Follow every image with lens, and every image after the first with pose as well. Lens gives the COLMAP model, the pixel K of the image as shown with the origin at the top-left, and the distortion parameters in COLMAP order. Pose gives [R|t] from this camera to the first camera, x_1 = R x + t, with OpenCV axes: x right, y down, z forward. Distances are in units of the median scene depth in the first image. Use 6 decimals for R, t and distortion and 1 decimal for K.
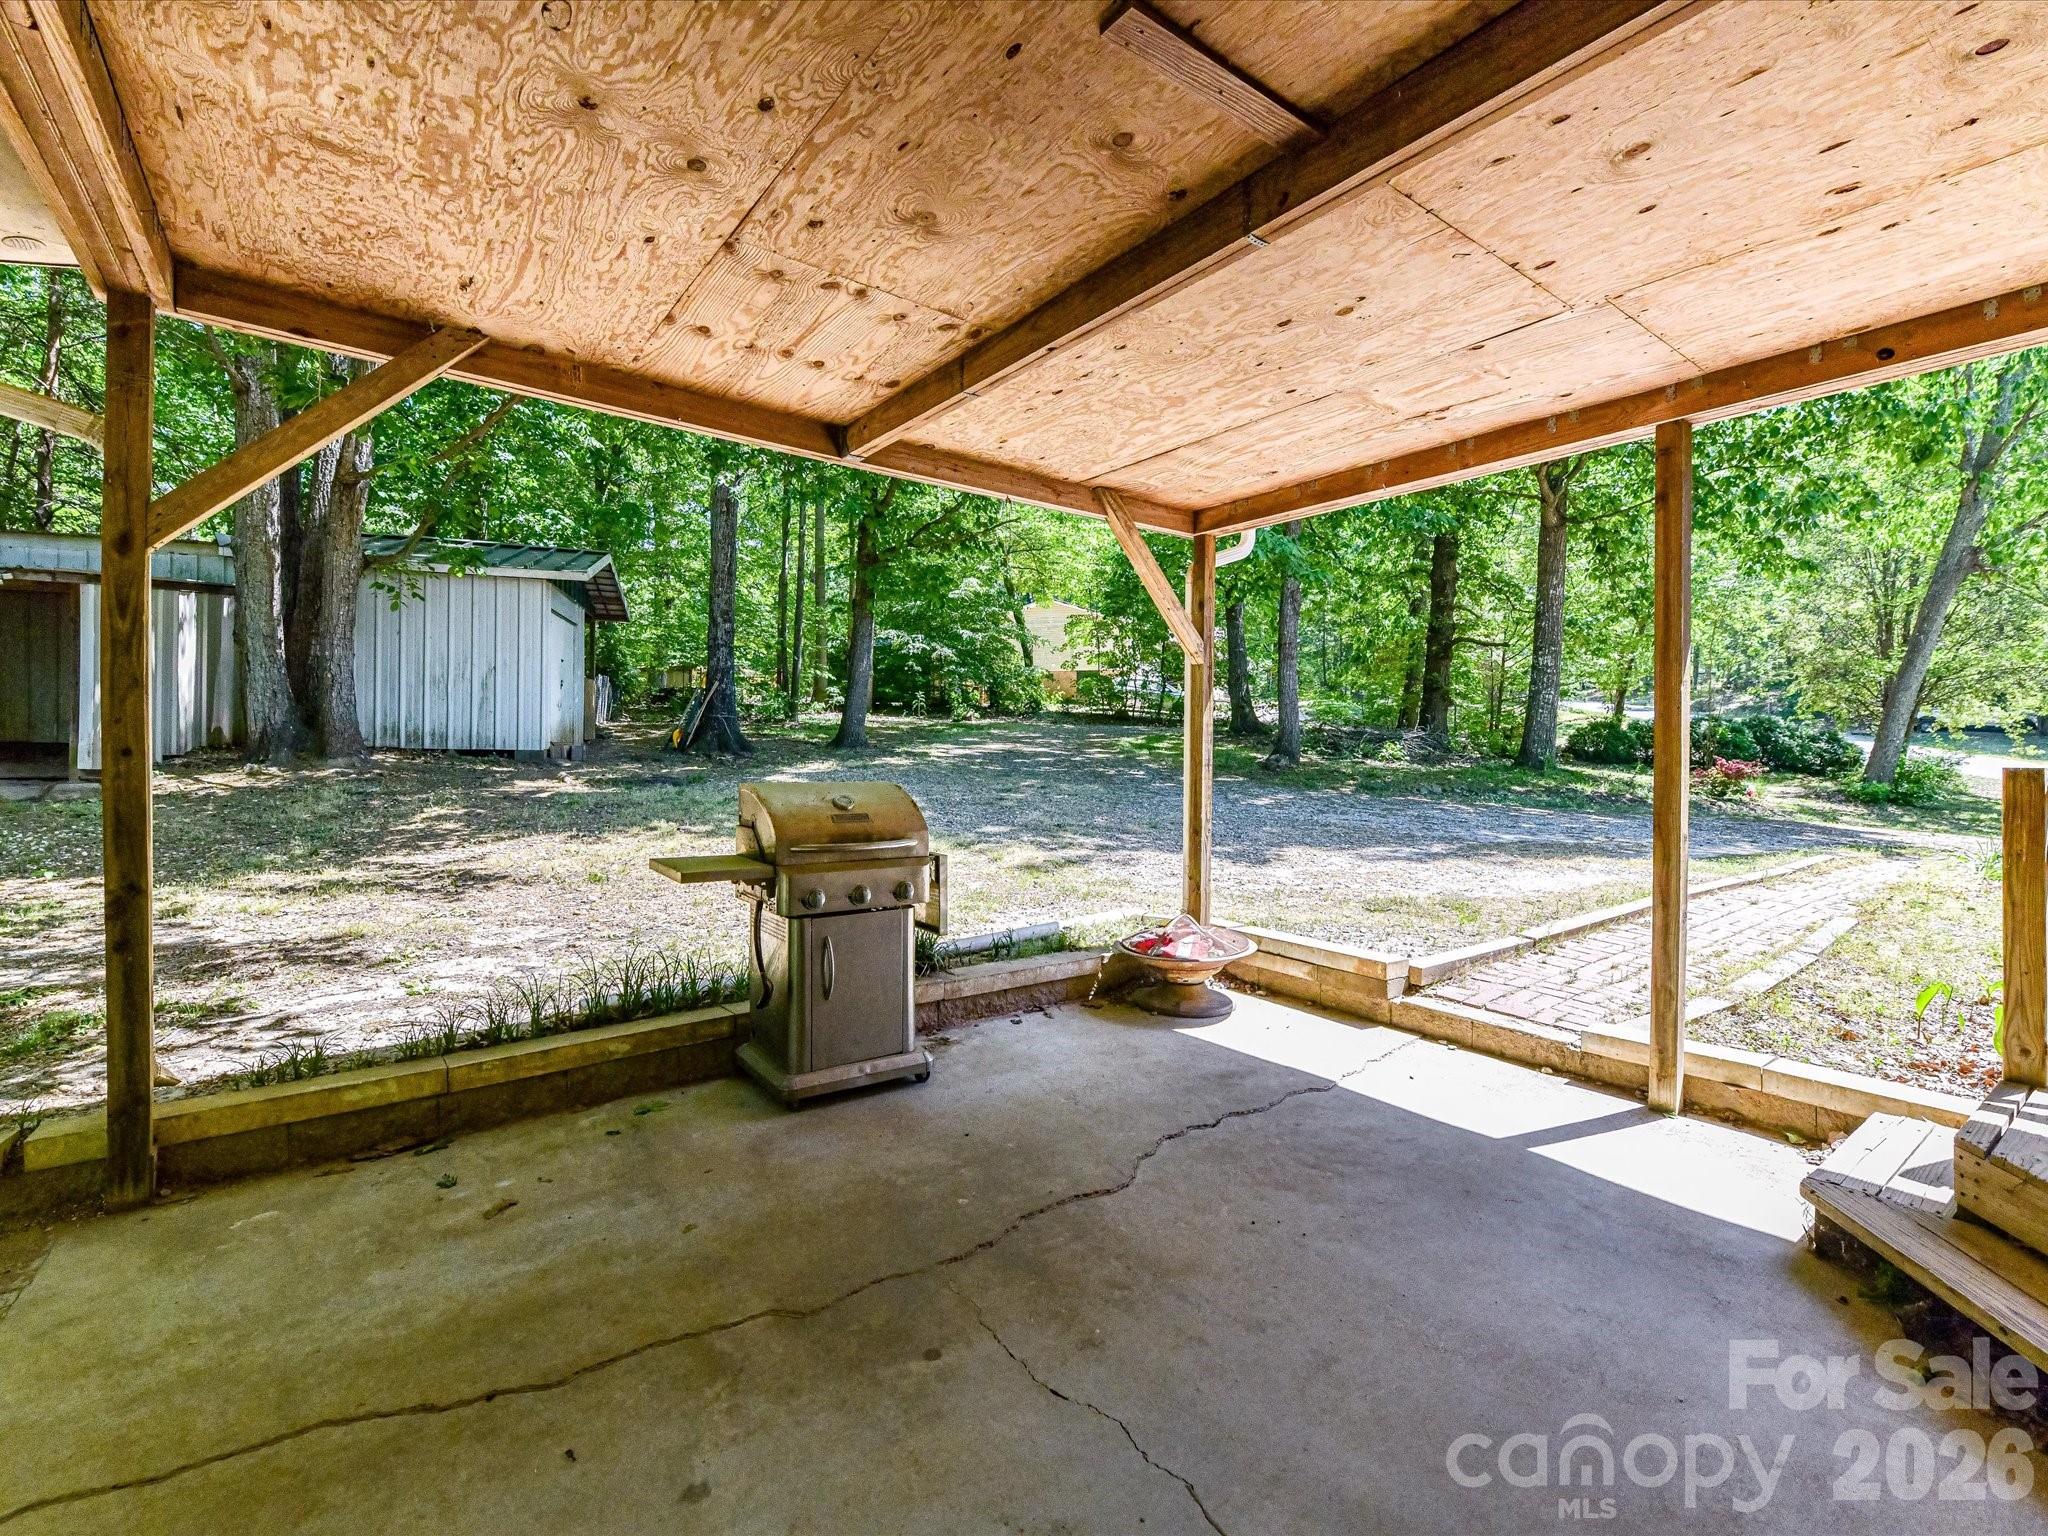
lens RADIAL K [[844.6, 0, 987.9], [0, 844.6, 734.6], [0, 0, 1]] dist [0.001370, 0.000113]
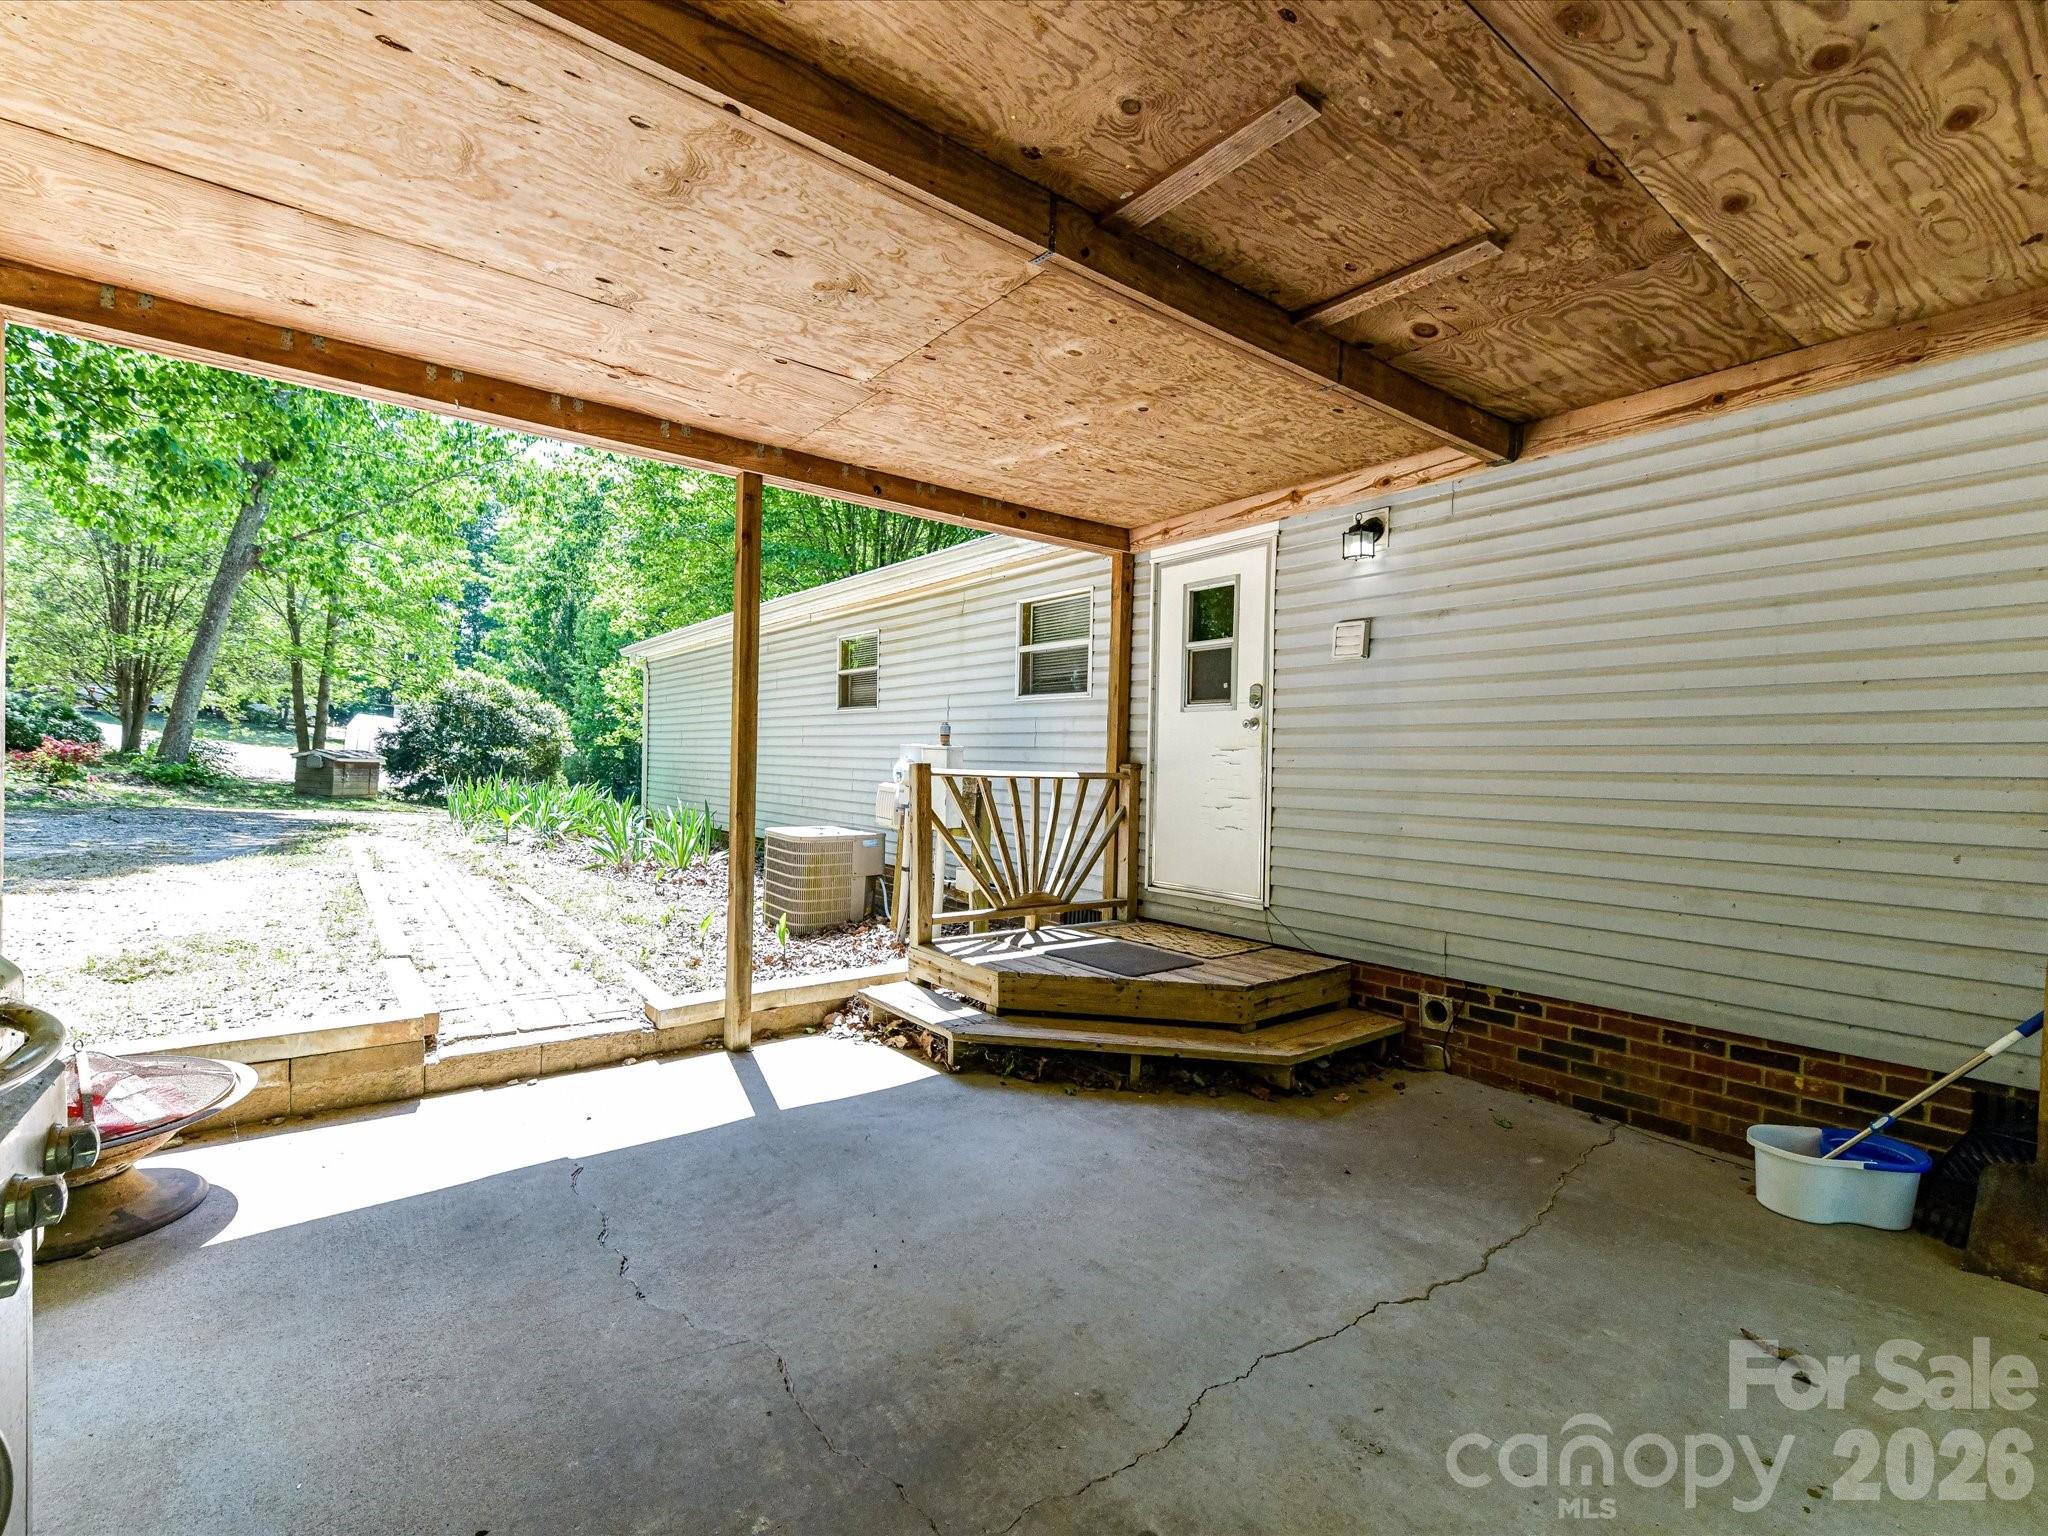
lens RADIAL K [[910.7, 0, 1013.5], [0, 910.7, 768.0], [0, 0, 1]] dist [0.000699, -0.000380]
pose [[-0.003935, -0.021427, 0.999763, -0.480655], [-0.039789, 0.998982, 0.021254, 0.002223], [-0.999200, -0.039696, -0.004784, 0.622347]]
